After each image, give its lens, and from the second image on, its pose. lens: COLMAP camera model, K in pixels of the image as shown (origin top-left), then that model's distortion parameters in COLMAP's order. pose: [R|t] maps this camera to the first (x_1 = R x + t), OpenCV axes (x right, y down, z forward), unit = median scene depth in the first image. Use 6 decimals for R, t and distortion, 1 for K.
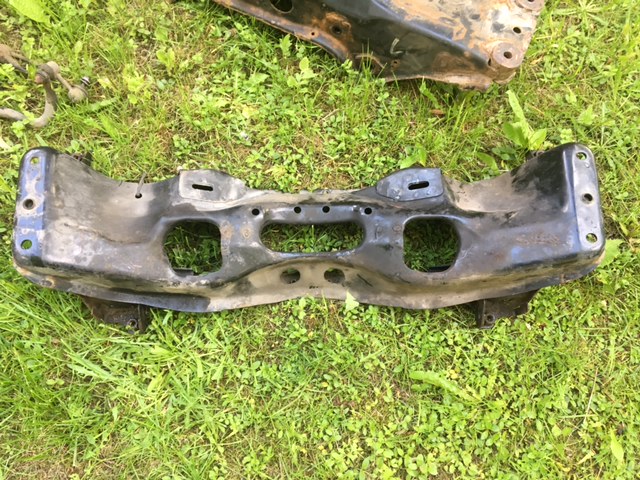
lens RADIAL K [[538.1, 0, 320.0], [0, 538.1, 240.0], [0, 0, 1]] dist [0.078177, -0.117024]
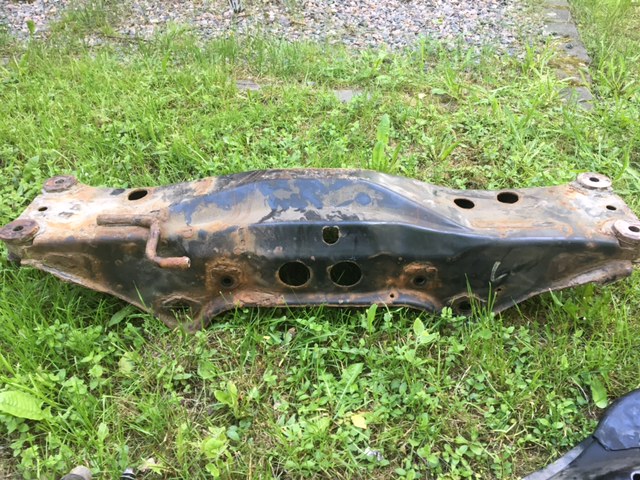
lens RADIAL K [[538.1, 0, 320.0], [0, 538.1, 240.0], [0, 0, 1]] dist [0.078177, -0.117024]
pose [[0.912324, -0.320546, 0.254785, -0.313711], [0.405753, 0.791362, -0.457286, -0.129429], [-0.055046, 0.520573, 0.852041, 0.293830]]
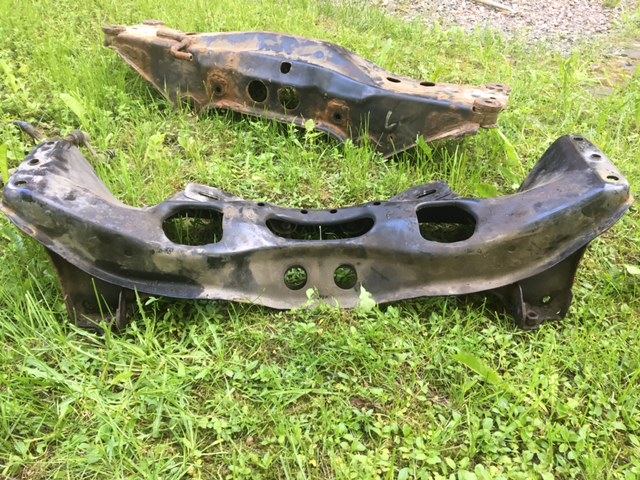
lens RADIAL K [[538.1, 0, 320.0], [0, 538.1, 240.0], [0, 0, 1]] dist [0.078177, -0.117024]
pose [[0.999770, -0.021137, 0.003730, -0.017263], [0.019266, 0.807159, -0.590020, 0.533658], [0.009460, 0.589956, 0.807380, 0.238283]]
